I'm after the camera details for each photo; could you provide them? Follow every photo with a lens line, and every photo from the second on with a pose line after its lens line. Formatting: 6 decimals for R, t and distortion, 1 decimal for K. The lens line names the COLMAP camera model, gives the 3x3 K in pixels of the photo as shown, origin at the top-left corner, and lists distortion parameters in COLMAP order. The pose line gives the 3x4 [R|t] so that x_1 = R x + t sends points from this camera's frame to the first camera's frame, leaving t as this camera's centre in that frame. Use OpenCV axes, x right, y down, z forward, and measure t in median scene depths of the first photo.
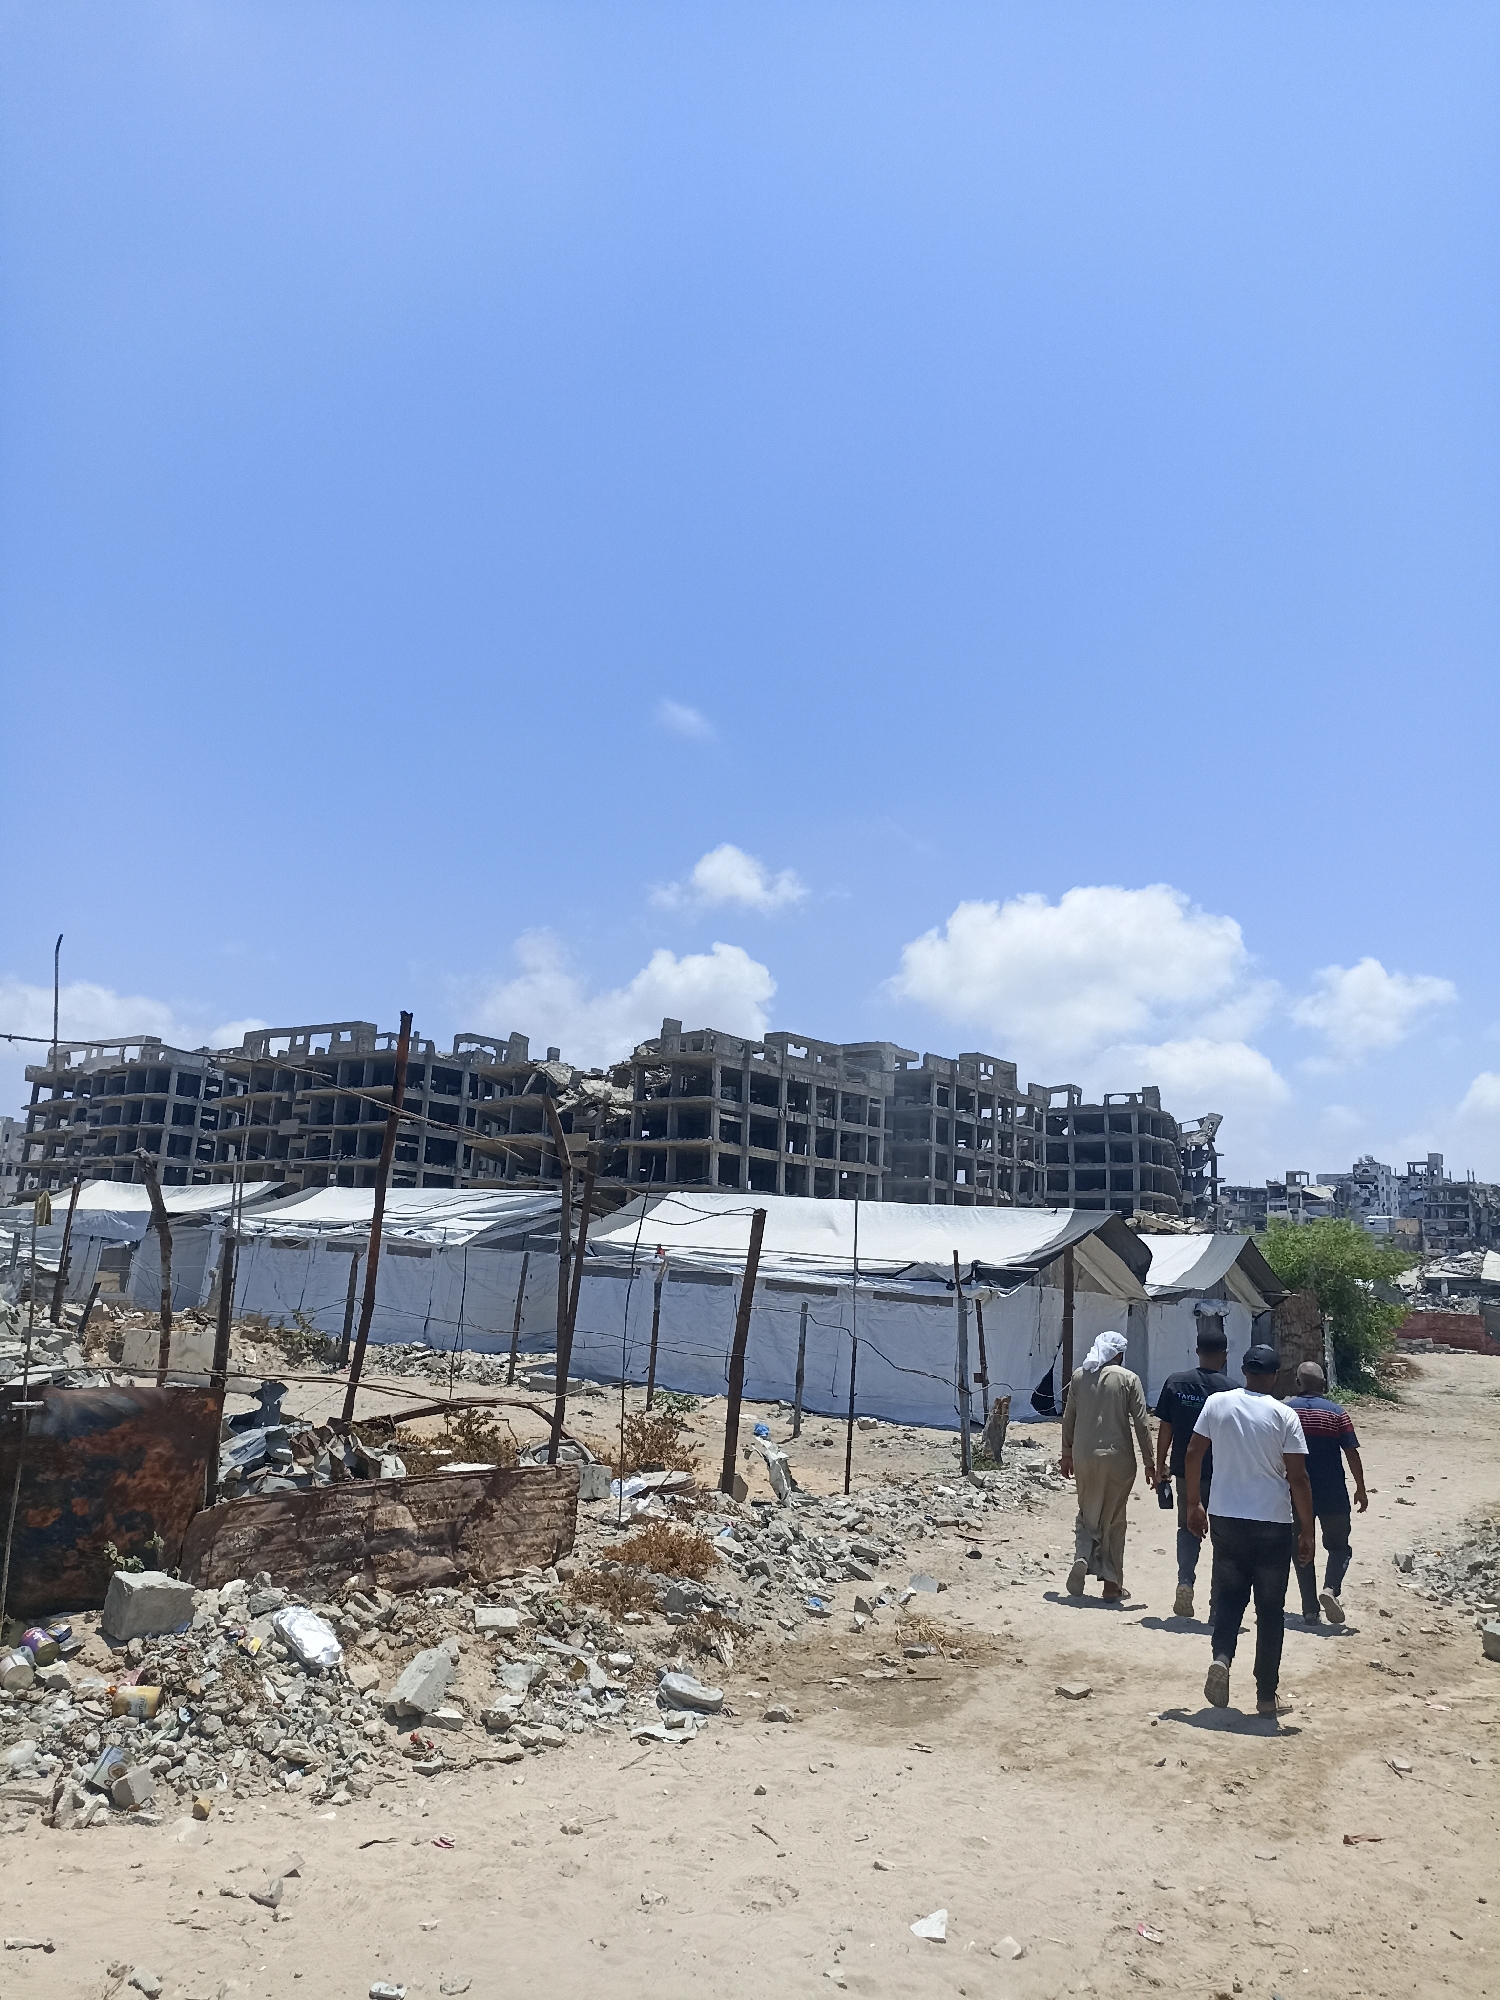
lens RADIAL K [[1435.7, 0, 750.0], [0, 1435.7, 1000.0], [0, 0, 1]] dist [0.011476, 0.003680]
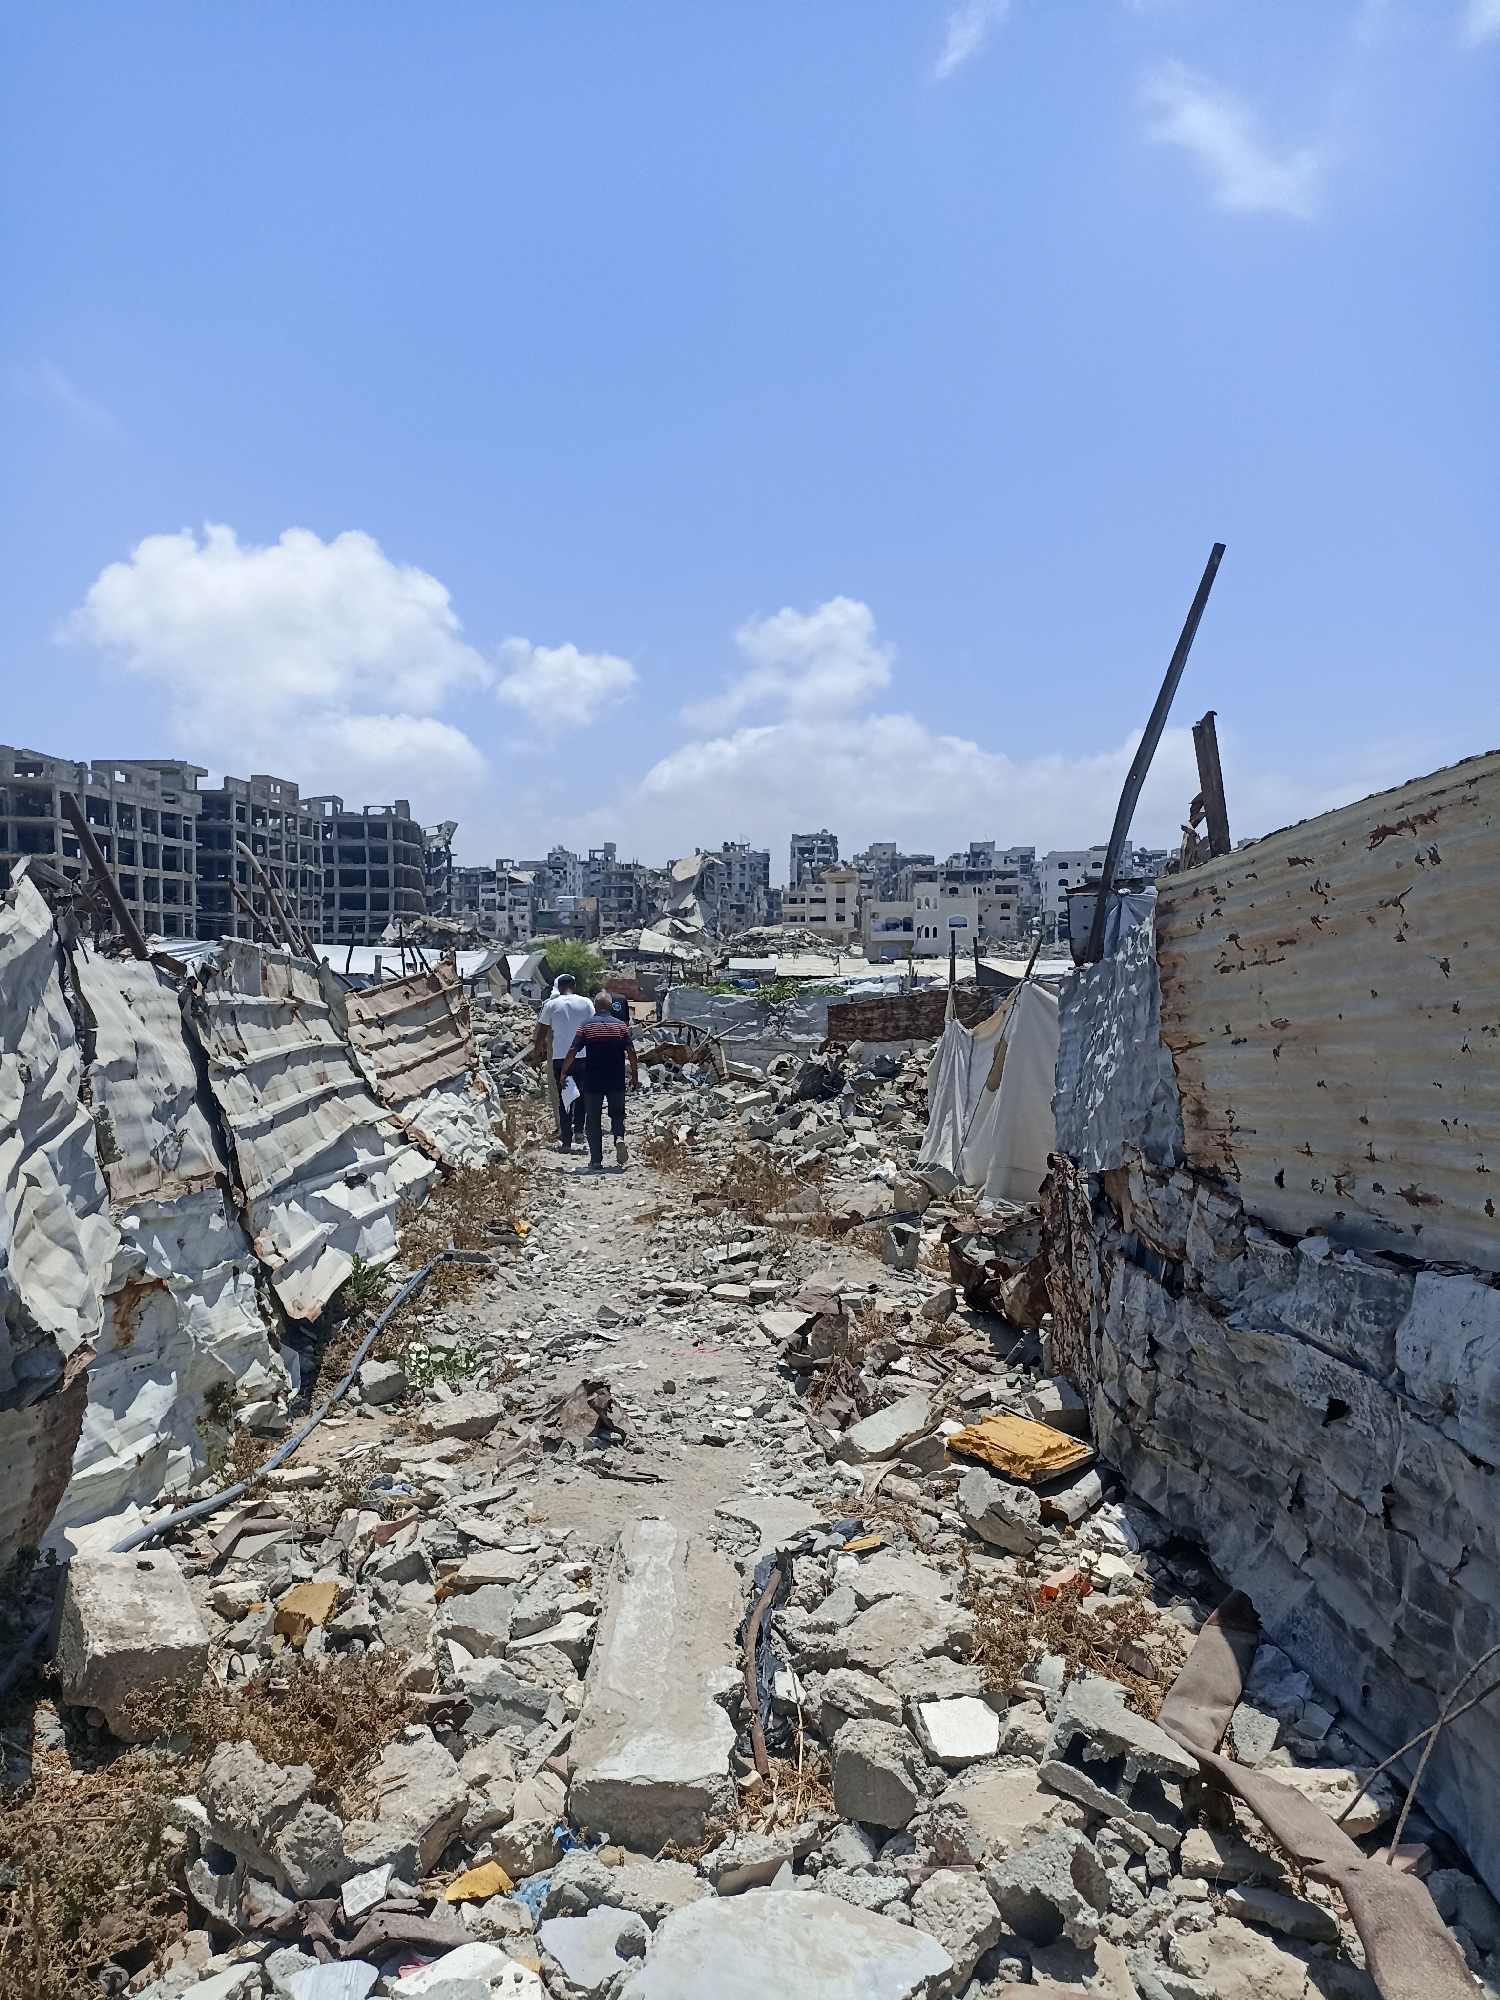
lens RADIAL K [[1409.9, 0, 750.4], [0, 1409.9, 1073.0], [0, 0, 1]] dist [0.054382, 0.001120]
pose [[0.857493, -0.072003, 0.509433, -0.093049], [-0.071719, 0.963763, 0.256938, -0.045339], [-0.509473, -0.256858, 0.821256, -0.185891]]
